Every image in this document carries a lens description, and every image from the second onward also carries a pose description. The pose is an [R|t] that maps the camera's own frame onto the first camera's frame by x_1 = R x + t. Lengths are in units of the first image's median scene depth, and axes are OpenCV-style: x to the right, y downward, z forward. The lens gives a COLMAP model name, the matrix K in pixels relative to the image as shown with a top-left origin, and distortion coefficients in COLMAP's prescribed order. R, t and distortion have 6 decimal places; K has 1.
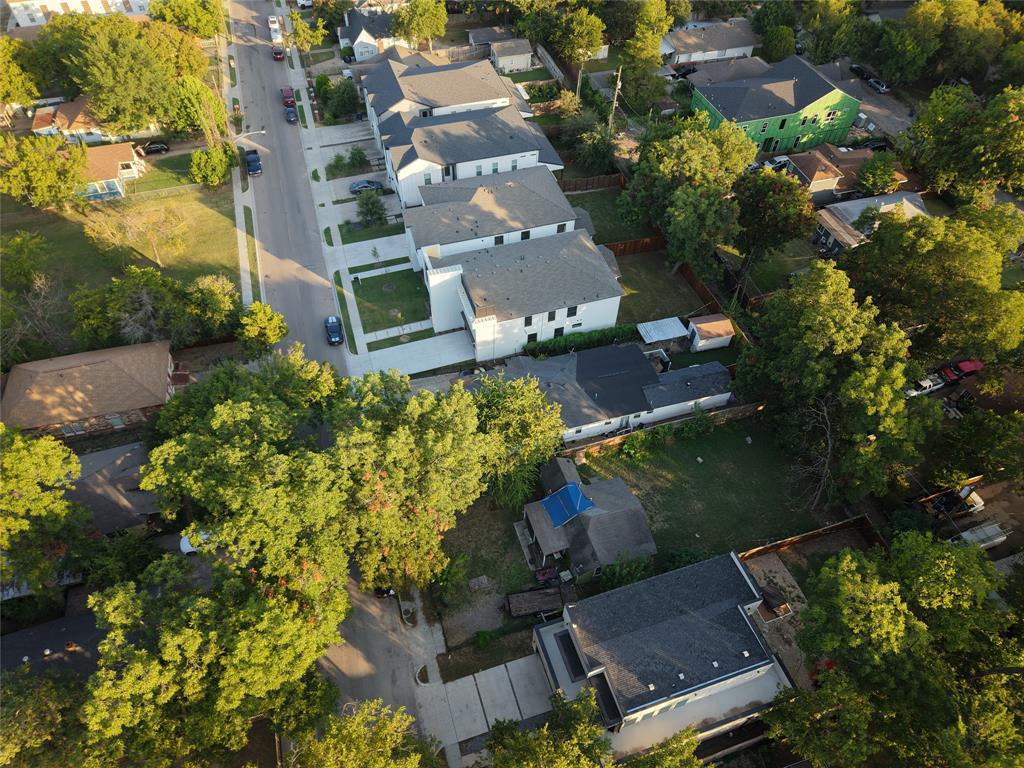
lens RADIAL K [[679.0, 0, 512.0], [0, 679.0, 384.0], [0, 0, 1]] dist [0.004028, -0.001203]
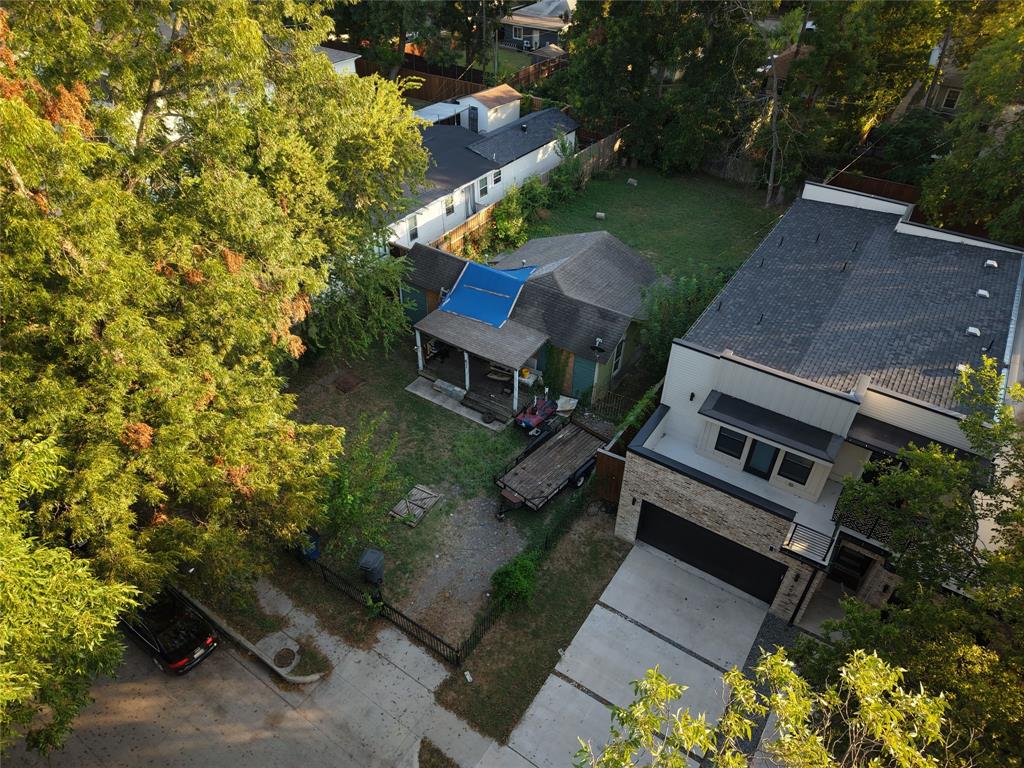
lens RADIAL K [[674.6, 0, 507.2], [0, 674.6, 386.5], [0, 0, 1]] dist [0.015116, -0.023126]
pose [[0.789793, -0.397102, 0.467479, -0.111018], [0.470455, 0.881210, -0.046273, 0.184217], [-0.393572, 0.256474, 0.882792, 0.403655]]
